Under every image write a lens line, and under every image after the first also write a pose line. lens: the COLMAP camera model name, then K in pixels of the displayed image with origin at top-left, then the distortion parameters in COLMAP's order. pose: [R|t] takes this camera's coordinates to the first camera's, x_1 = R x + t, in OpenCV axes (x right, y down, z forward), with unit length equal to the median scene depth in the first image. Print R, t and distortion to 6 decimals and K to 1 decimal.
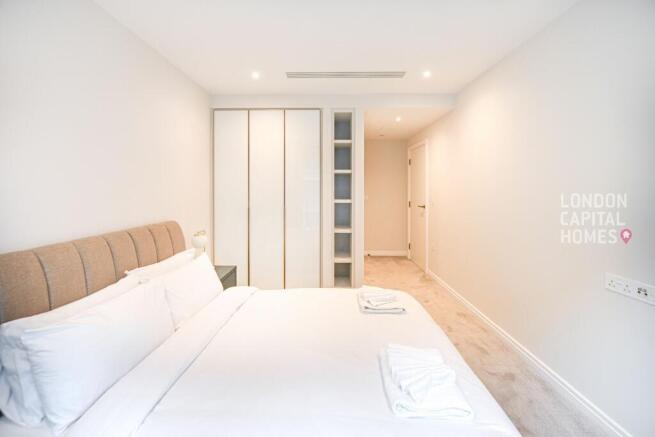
lens RADIAL K [[265.4, 0, 324.5], [0, 265.4, 193.8], [0, 0, 1]] dist [-0.003021, -0.000254]
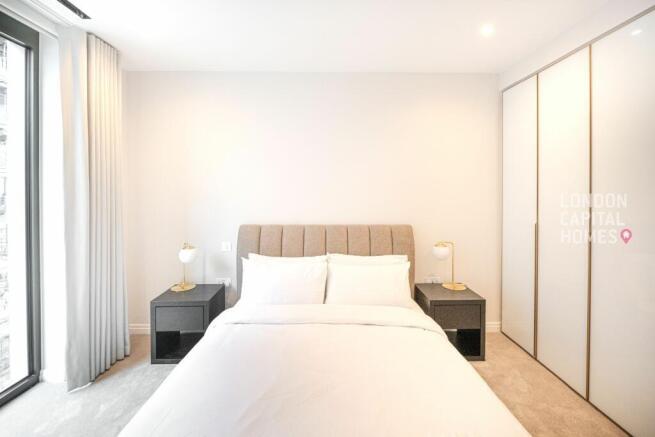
lens RADIAL K [[277.1, 0, 329.1], [0, 277.1, 193.1], [0, 0, 1]] dist [-0.002260, -0.000231]
pose [[0.062461, 0.007819, -0.998017, 0.361992], [-0.023206, 0.999710, 0.006380, -0.016351], [0.997778, 0.022762, 0.062625, 0.460291]]
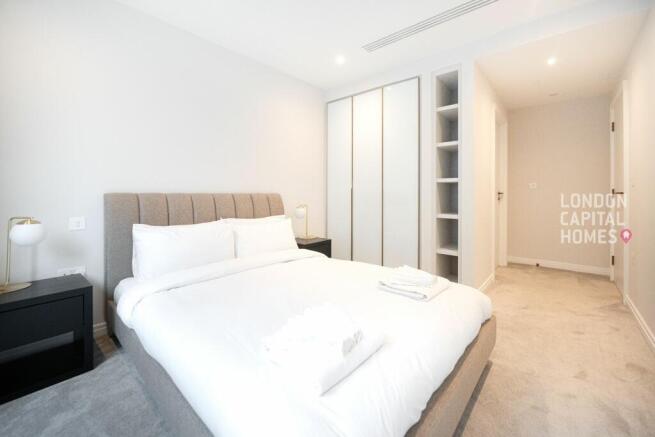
lens RADIAL K [[265.4, 0, 324.5], [0, 265.4, 193.8], [0, 0, 1]] dist [-0.003021, -0.000254]
pose [[0.766652, 0.002315, -0.642059, 0.311535], [-0.012467, 0.999859, -0.011281, 0.085959], [0.641942, 0.016653, 0.766573, 0.125524]]
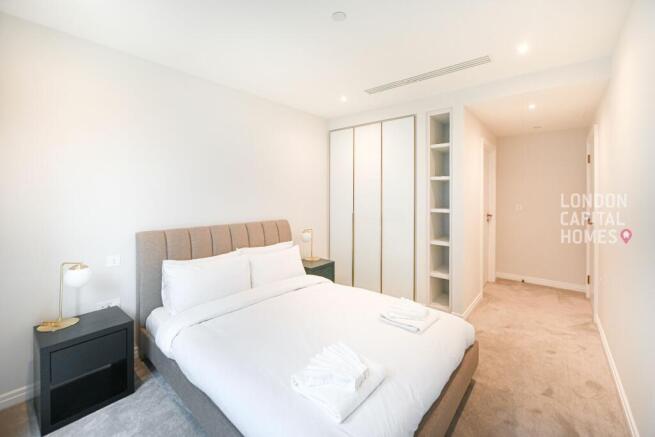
lens RADIAL K [[264.7, 0, 327.6], [0, 264.7, 196.5], [0, 0, 1]] dist [-0.000945, -0.000236]
pose [[0.780328, 0.004992, -0.625350, 0.343630], [-0.014453, 0.999845, -0.010054, -0.005571], [0.625203, 0.016884, 0.780279, 0.044860]]
